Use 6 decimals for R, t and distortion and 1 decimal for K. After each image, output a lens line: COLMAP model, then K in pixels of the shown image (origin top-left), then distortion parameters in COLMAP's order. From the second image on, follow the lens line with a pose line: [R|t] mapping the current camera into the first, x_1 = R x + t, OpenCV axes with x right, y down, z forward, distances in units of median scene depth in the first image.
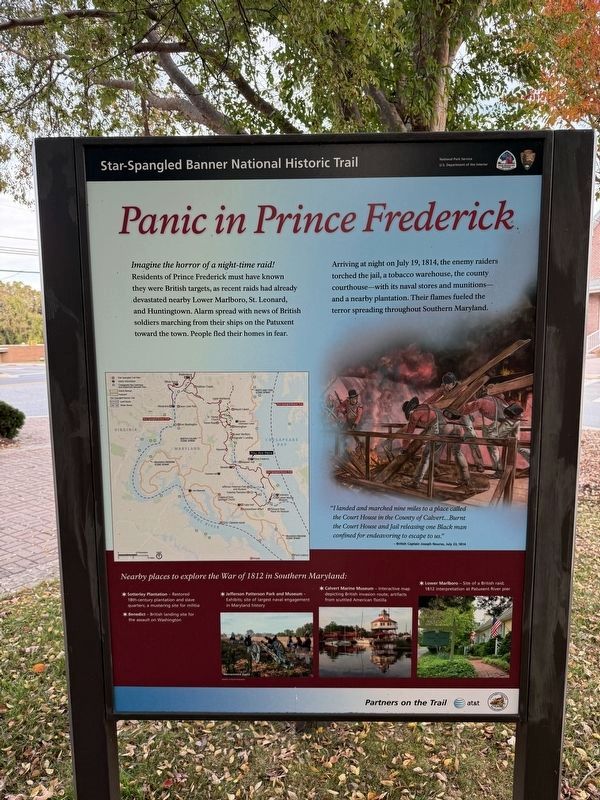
lens RADIAL K [[569.6, 0, 300.0], [0, 569.6, 400.0], [0, 0, 1]] dist [0.216134, -0.339422]
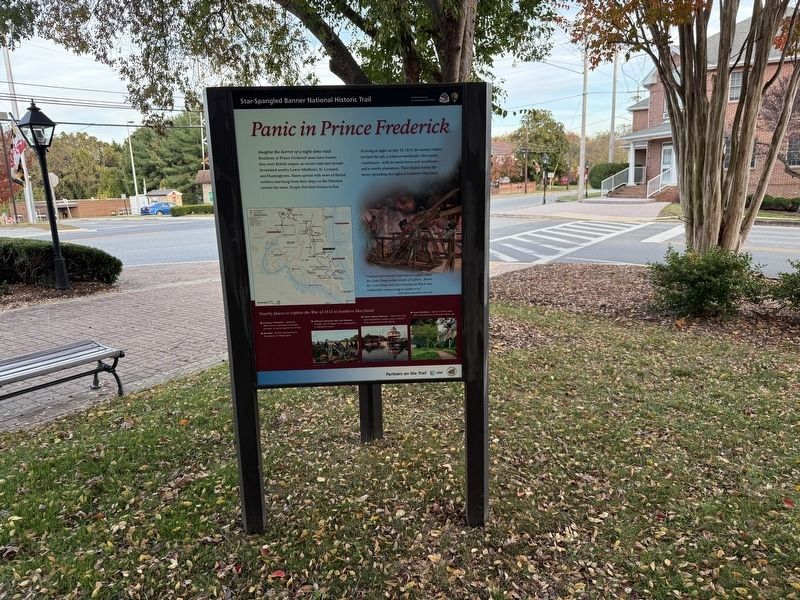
lens RADIAL K [[569.6, 0, 404.0], [0, 569.6, 299.8], [0, 0, 1]] dist [0.216134, -0.339422]
pose [[0.998899, -0.025086, 0.039631, 0.108071], [0.021651, 0.996158, 0.084852, 0.104810], [-0.041607, -0.083901, 0.995605, -0.982359]]
